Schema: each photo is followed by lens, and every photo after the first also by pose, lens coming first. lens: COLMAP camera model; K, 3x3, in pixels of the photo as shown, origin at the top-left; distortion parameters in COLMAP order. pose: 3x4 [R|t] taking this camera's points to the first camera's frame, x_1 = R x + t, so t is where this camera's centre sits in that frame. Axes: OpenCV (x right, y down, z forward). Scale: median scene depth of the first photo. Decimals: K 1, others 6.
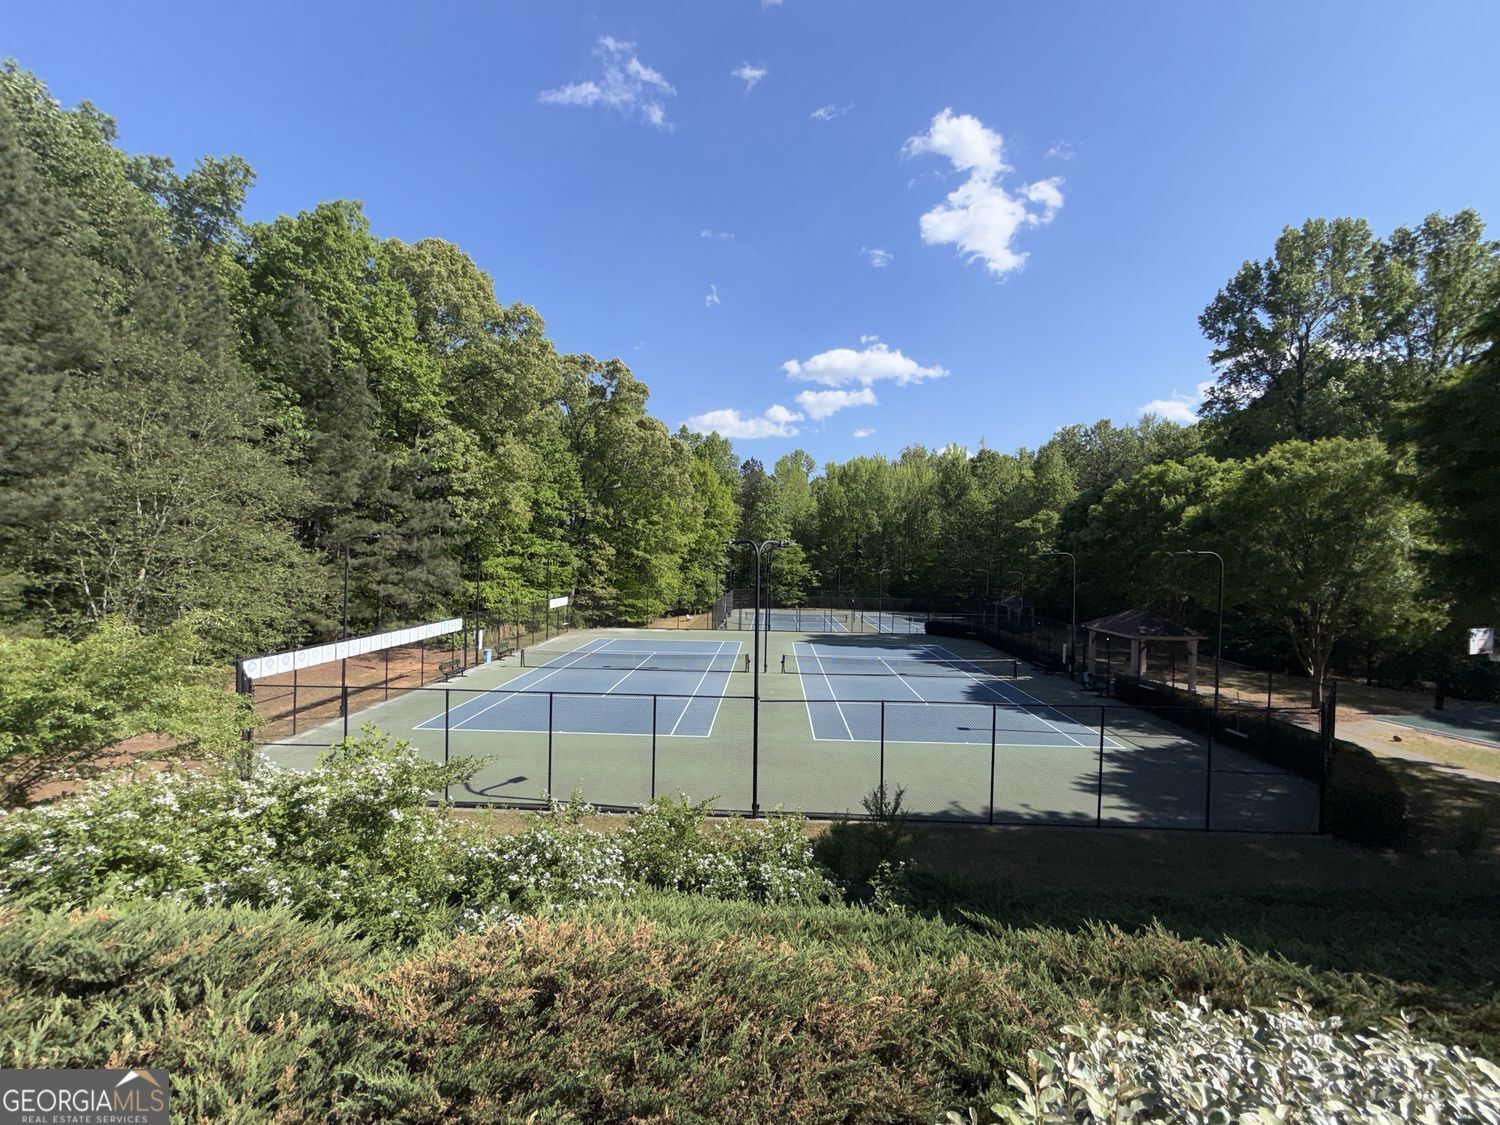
lens RADIAL K [[604.0, 0, 745.7], [0, 604.0, 564.0], [0, 0, 1]] dist [0.035841, -0.002808]
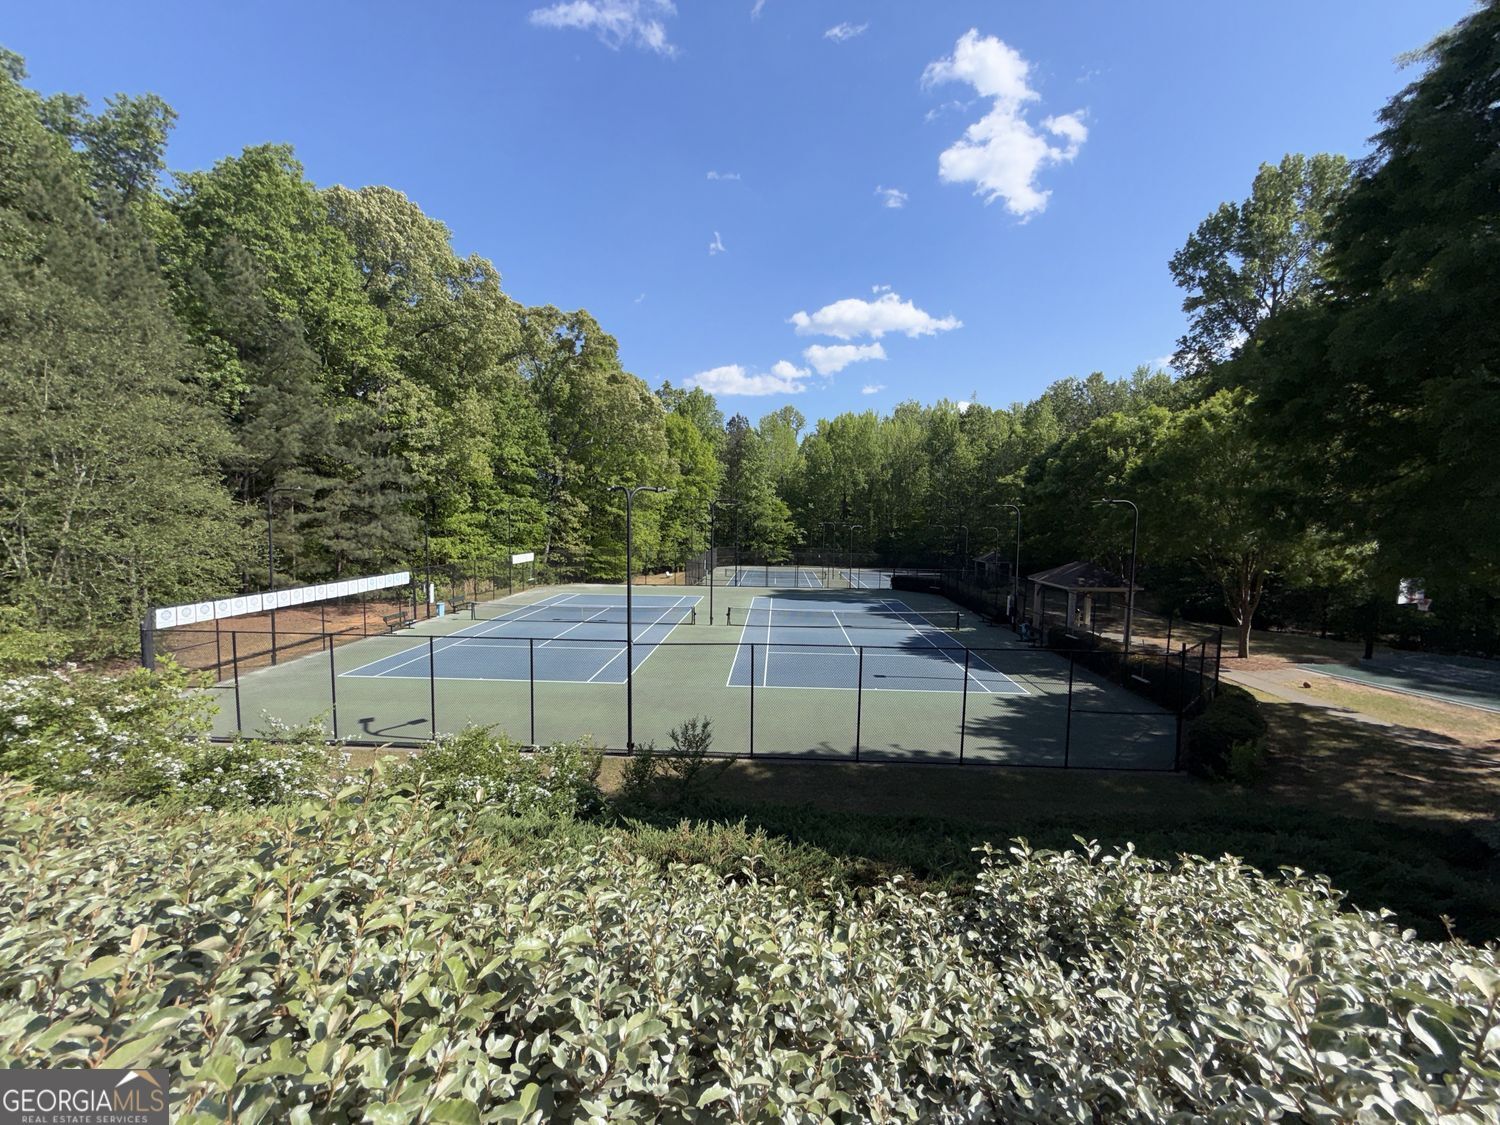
lens RADIAL K [[604.0, 0, 756.1], [0, 604.0, 566.5], [0, 0, 1]] dist [0.035841, -0.002808]
pose [[0.999888, -0.000977, -0.014962, 0.101134], [0.002042, 0.997450, 0.071344, 0.005837], [0.014854, -0.071367, 0.997340, -0.010245]]
